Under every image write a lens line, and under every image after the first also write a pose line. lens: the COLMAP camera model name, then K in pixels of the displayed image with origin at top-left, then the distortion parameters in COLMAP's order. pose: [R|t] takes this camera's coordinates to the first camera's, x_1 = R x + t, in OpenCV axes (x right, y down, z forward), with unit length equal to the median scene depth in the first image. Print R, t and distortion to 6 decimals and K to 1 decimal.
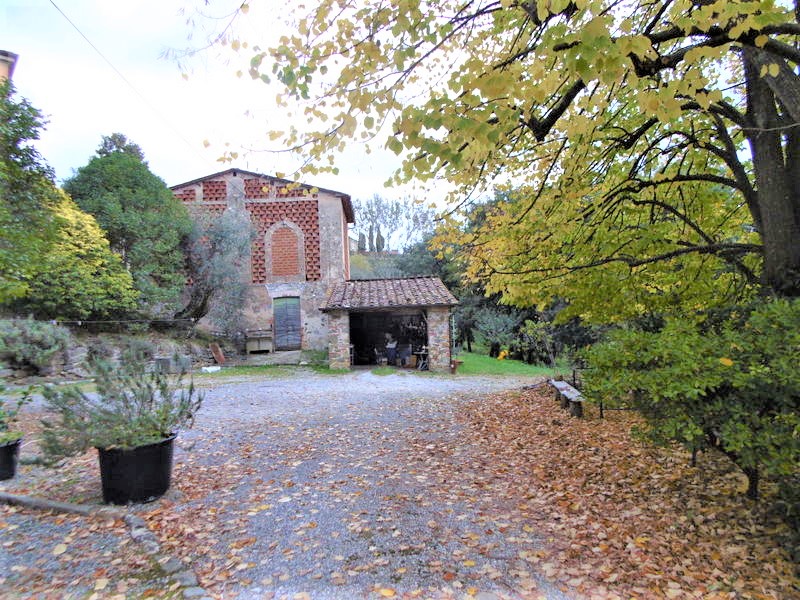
lens RADIAL K [[524.6, 0, 400.0], [0, 524.6, 300.0], [0, 0, 1]] dist [0.009027, -0.000956]
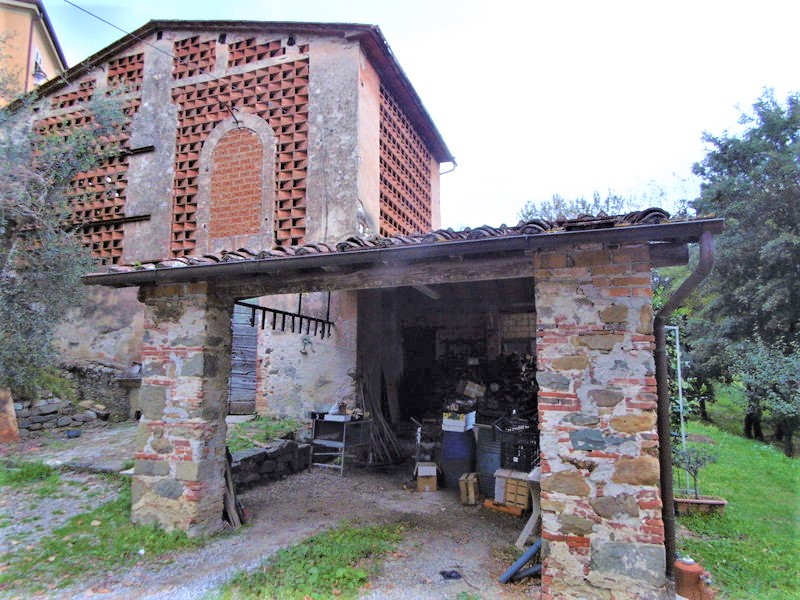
lens RADIAL K [[524.6, 0, 400.0], [0, 524.6, 300.0], [0, 0, 1]] dist [0.009027, -0.000956]
pose [[0.930134, -0.012983, -0.366990, 0.064191], [-0.015999, 0.996993, -0.075819, 0.035477], [0.366871, 0.076394, 0.927130, 0.654623]]
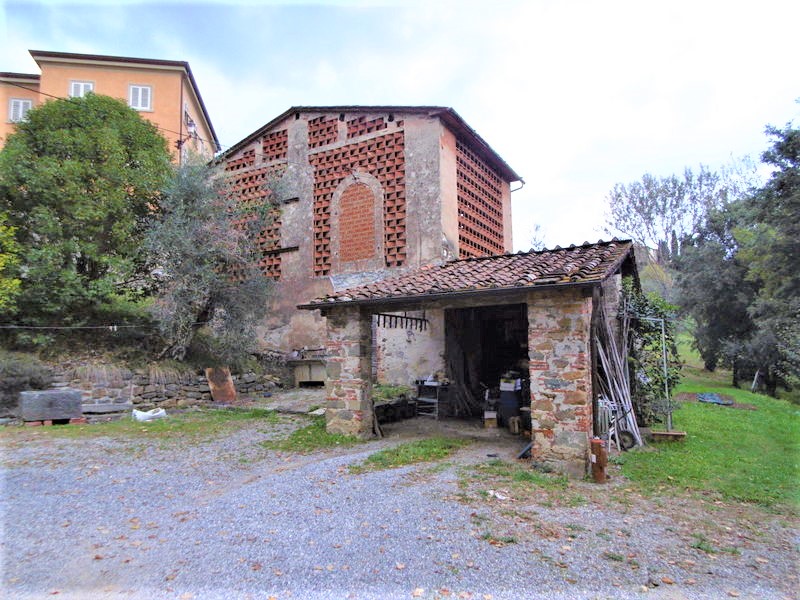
lens RADIAL K [[524.6, 0, 400.0], [0, 524.6, 300.0], [0, 0, 1]] dist [0.009027, -0.000956]
pose [[0.848168, -0.030505, -0.528849, 0.146543], [0.009006, 0.999027, -0.043183, 0.026444], [0.529651, 0.031864, 0.847617, 0.507609]]
